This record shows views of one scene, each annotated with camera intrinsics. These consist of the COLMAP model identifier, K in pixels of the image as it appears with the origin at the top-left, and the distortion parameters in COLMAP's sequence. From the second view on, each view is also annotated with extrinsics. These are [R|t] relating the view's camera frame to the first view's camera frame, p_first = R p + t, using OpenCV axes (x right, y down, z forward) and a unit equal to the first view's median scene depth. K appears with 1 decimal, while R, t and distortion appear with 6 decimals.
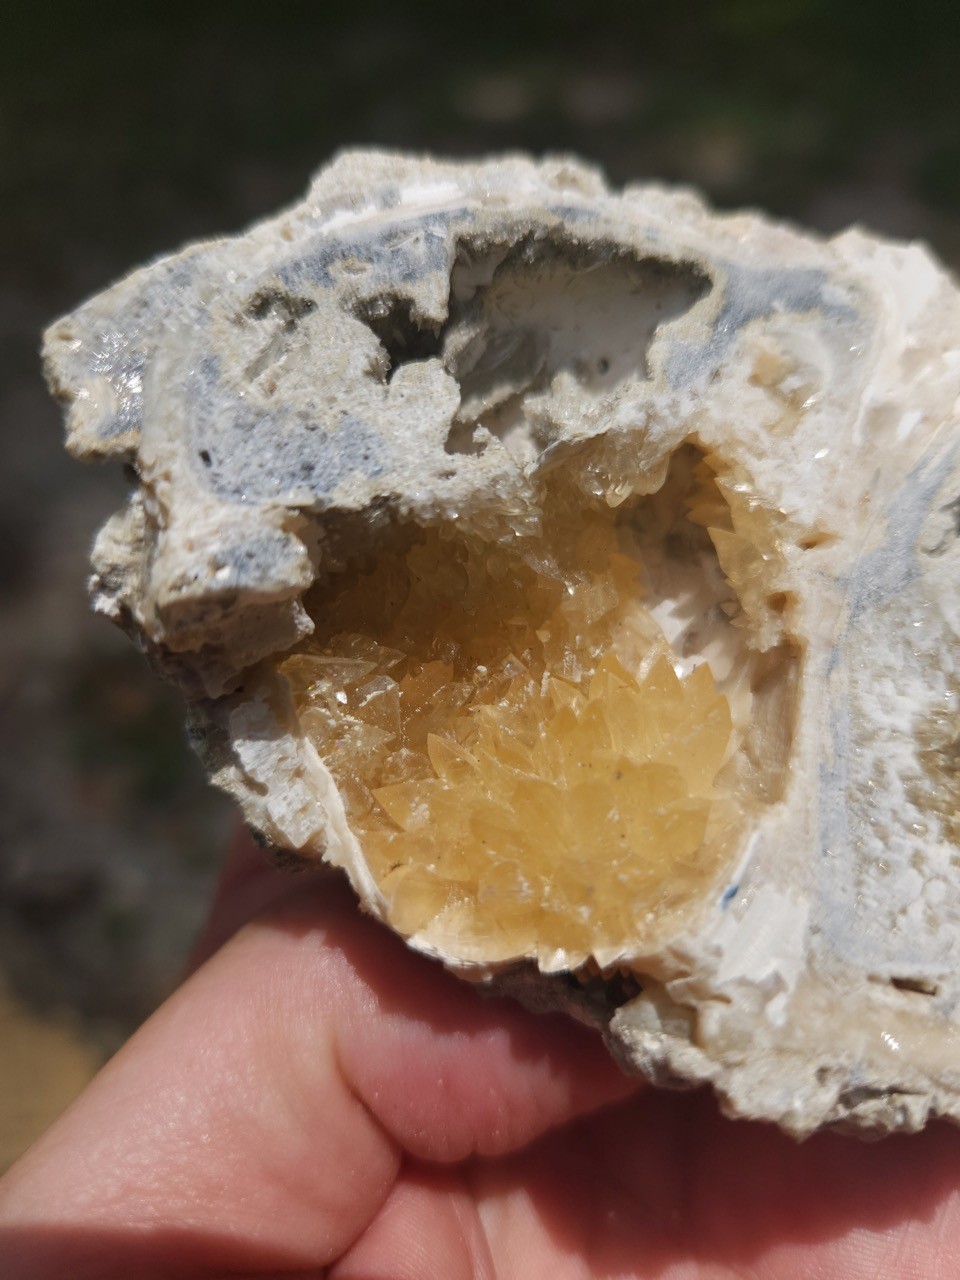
lens RADIAL K [[1008.6, 0, 486.6], [0, 1008.6, 637.3], [0, 0, 1]] dist [-0.074800, -0.011527]
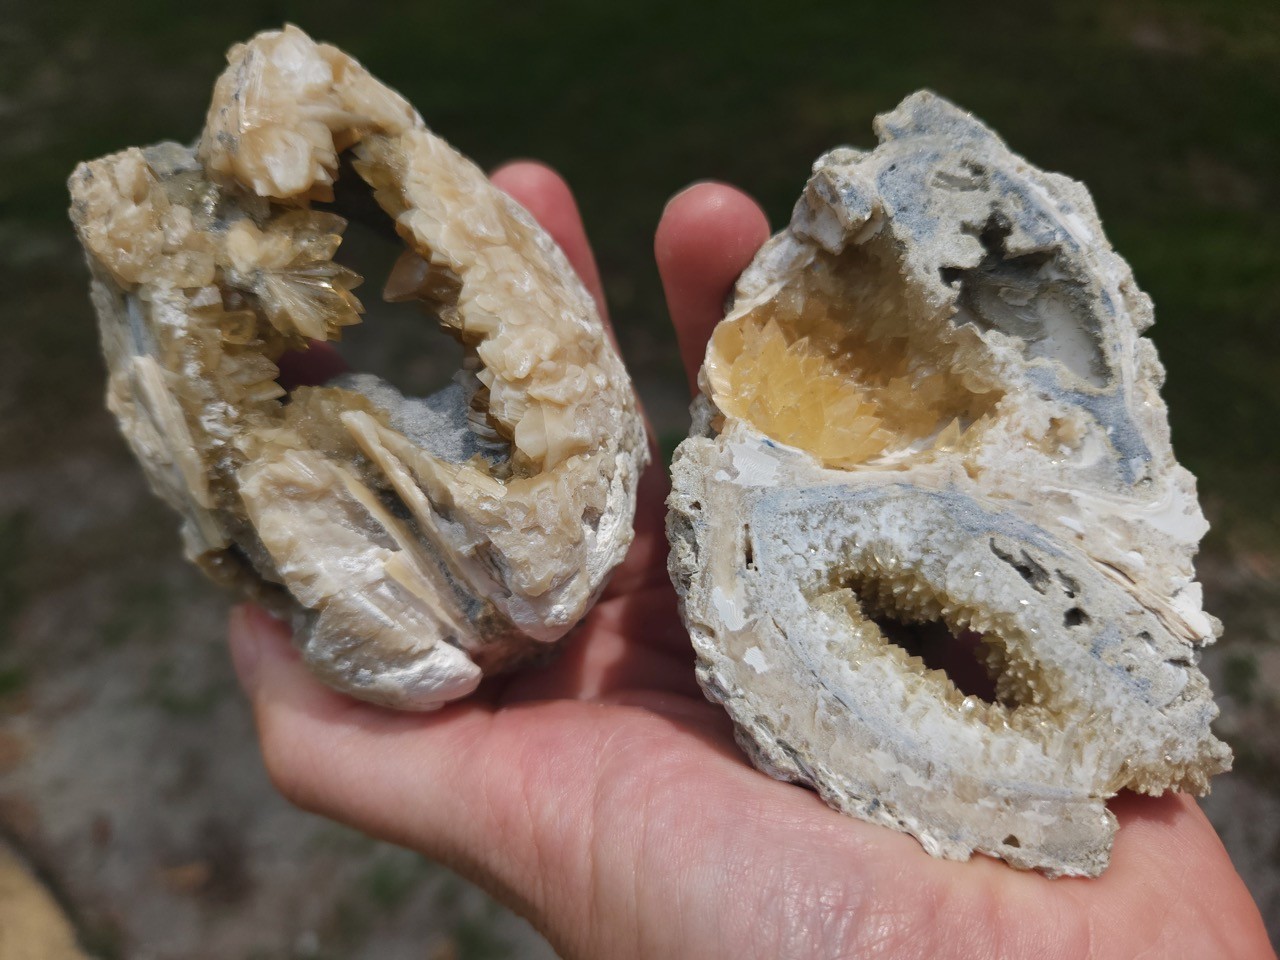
lens RADIAL K [[939.6, 0, 639.6], [0, 939.6, 477.6], [0, 0, 1]] dist [-0.005251, -0.050811]
pose [[0.209411, 0.889270, -0.406627, 0.961313], [-0.921323, 0.318754, 0.222621, 0.085993], [0.327584, 0.328015, 0.886056, -0.734230]]
